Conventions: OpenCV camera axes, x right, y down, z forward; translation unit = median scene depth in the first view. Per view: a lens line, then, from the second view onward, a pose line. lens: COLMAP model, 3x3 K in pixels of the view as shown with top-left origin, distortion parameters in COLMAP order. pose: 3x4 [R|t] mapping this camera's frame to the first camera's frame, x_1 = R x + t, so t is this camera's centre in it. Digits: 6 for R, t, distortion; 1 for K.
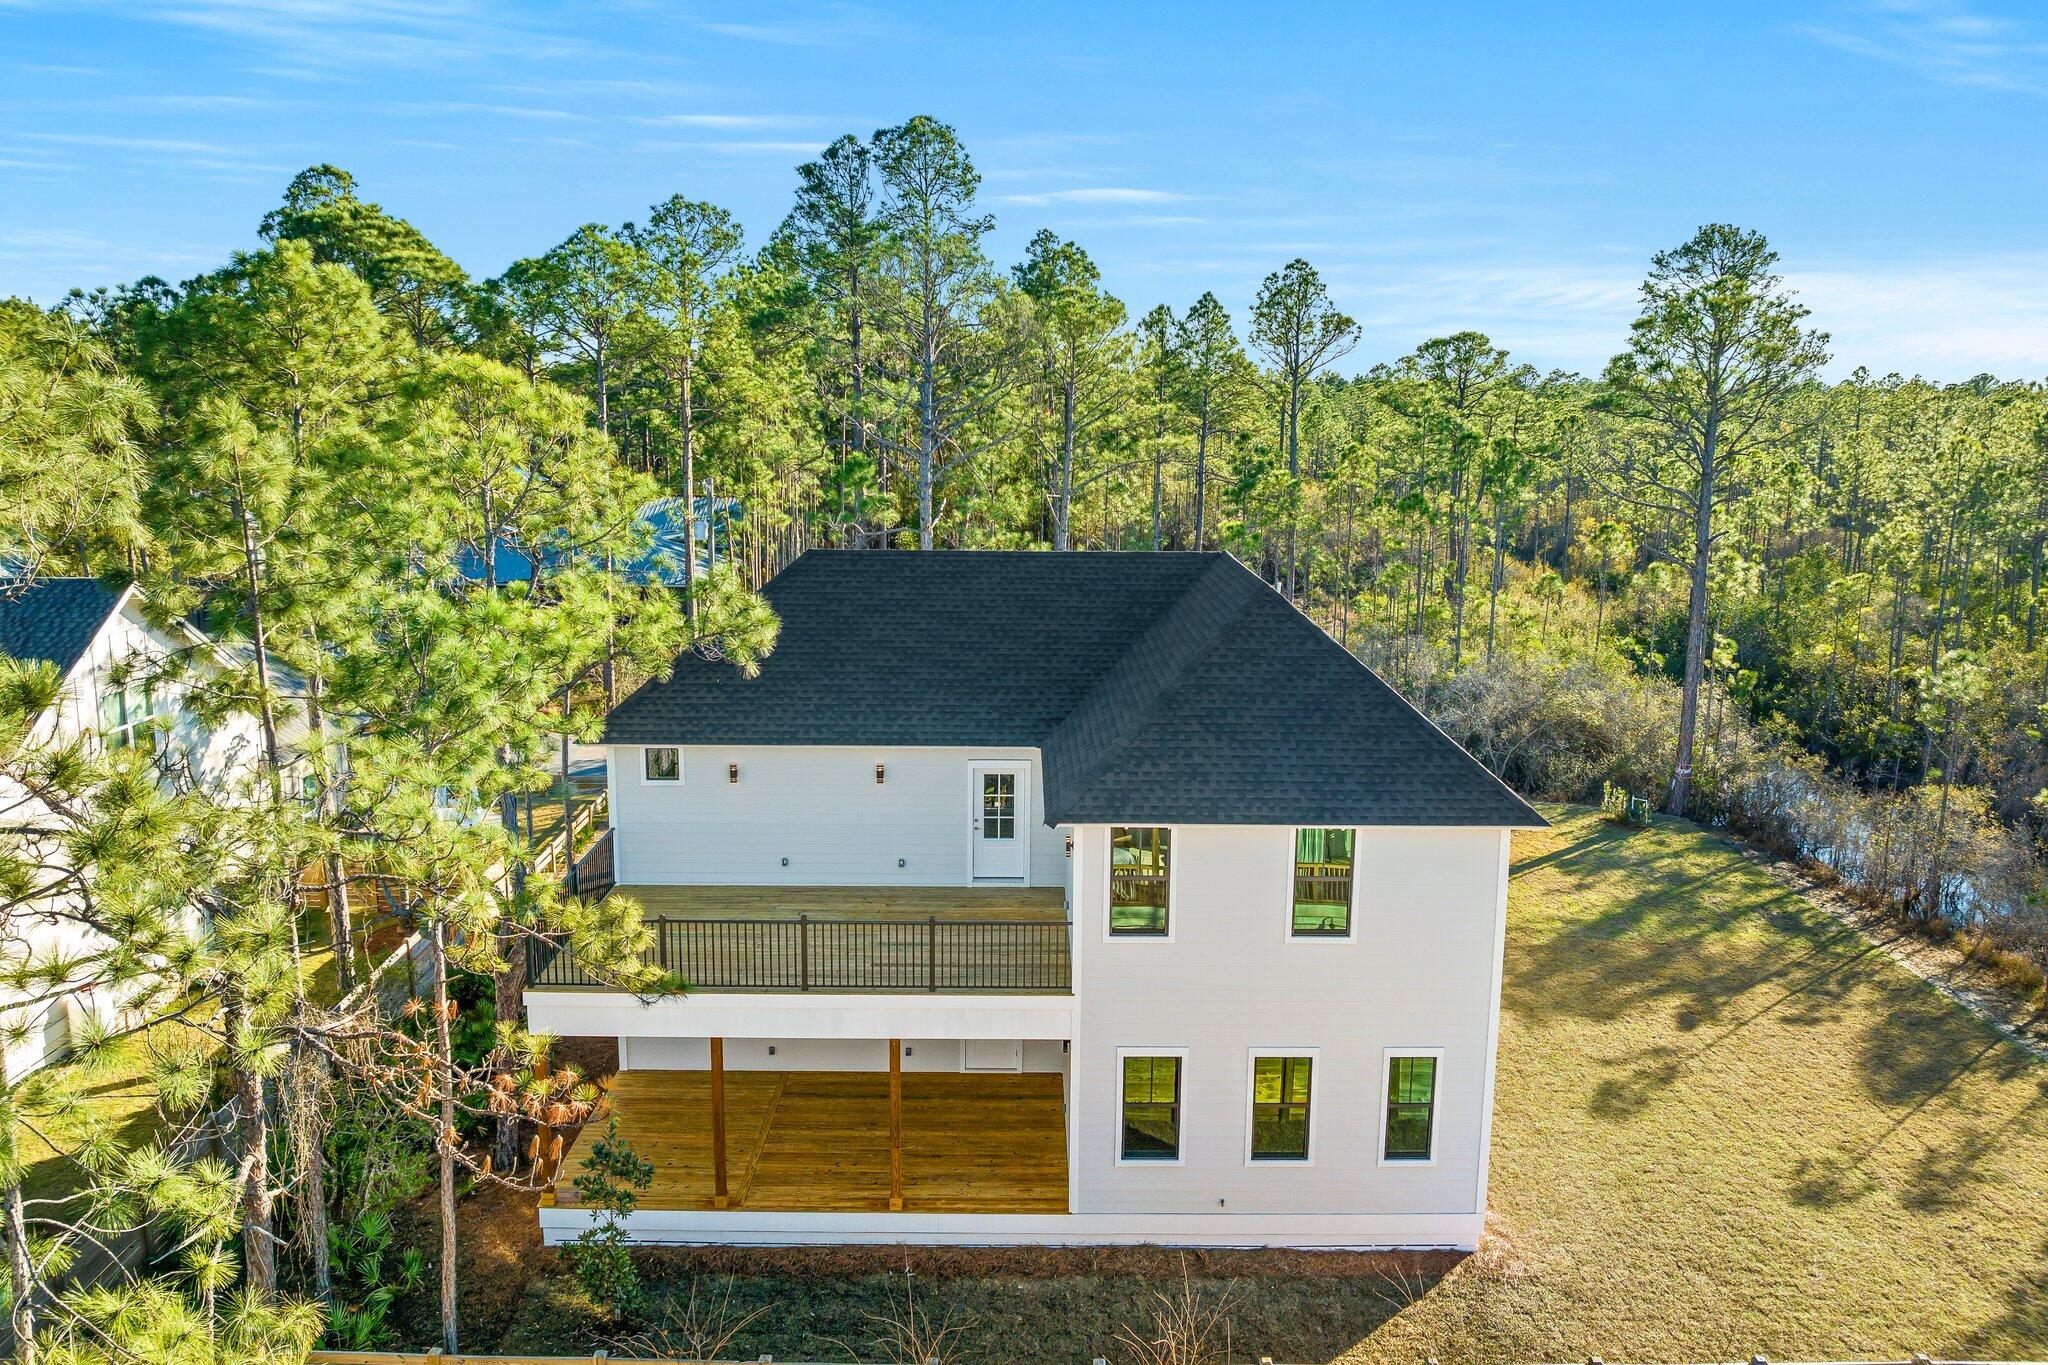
lens RADIAL K [[1410.6, 0, 1027.0], [0, 1410.6, 681.7], [0, 0, 1]] dist [-0.048173, 0.013629]
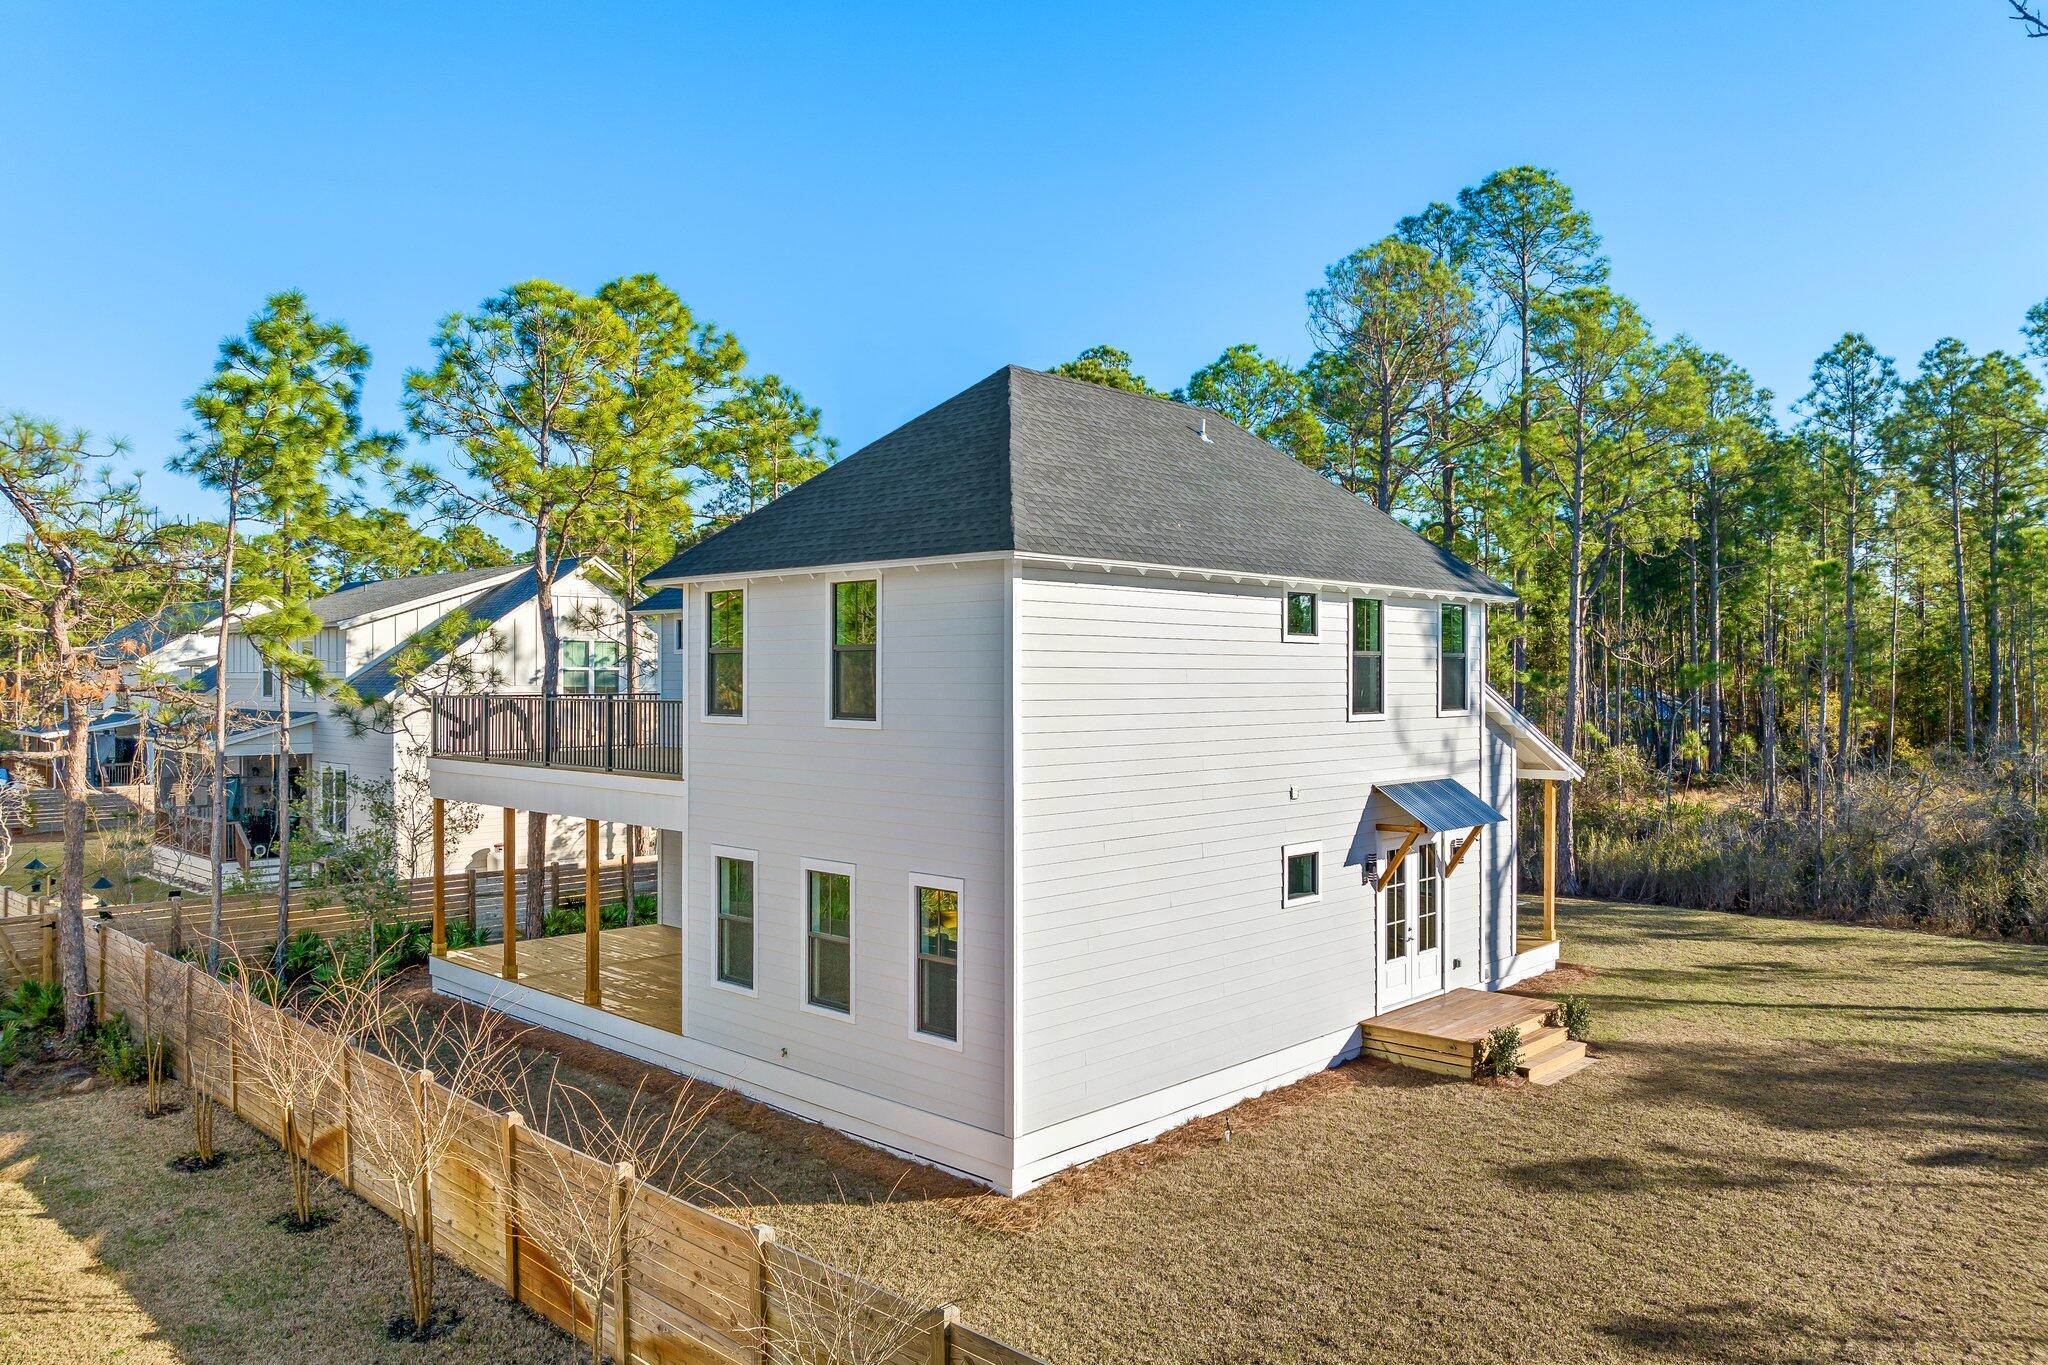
lens RADIAL K [[1410.6, 0, 1027.4], [0, 1410.6, 673.2], [0, 0, 1]] dist [-0.048173, 0.013629]
pose [[0.725868, -0.009098, -0.687774, 0.828045], [-0.123562, 0.981922, -0.143396, 0.251796], [0.676645, 0.189069, 0.711621, 0.457116]]
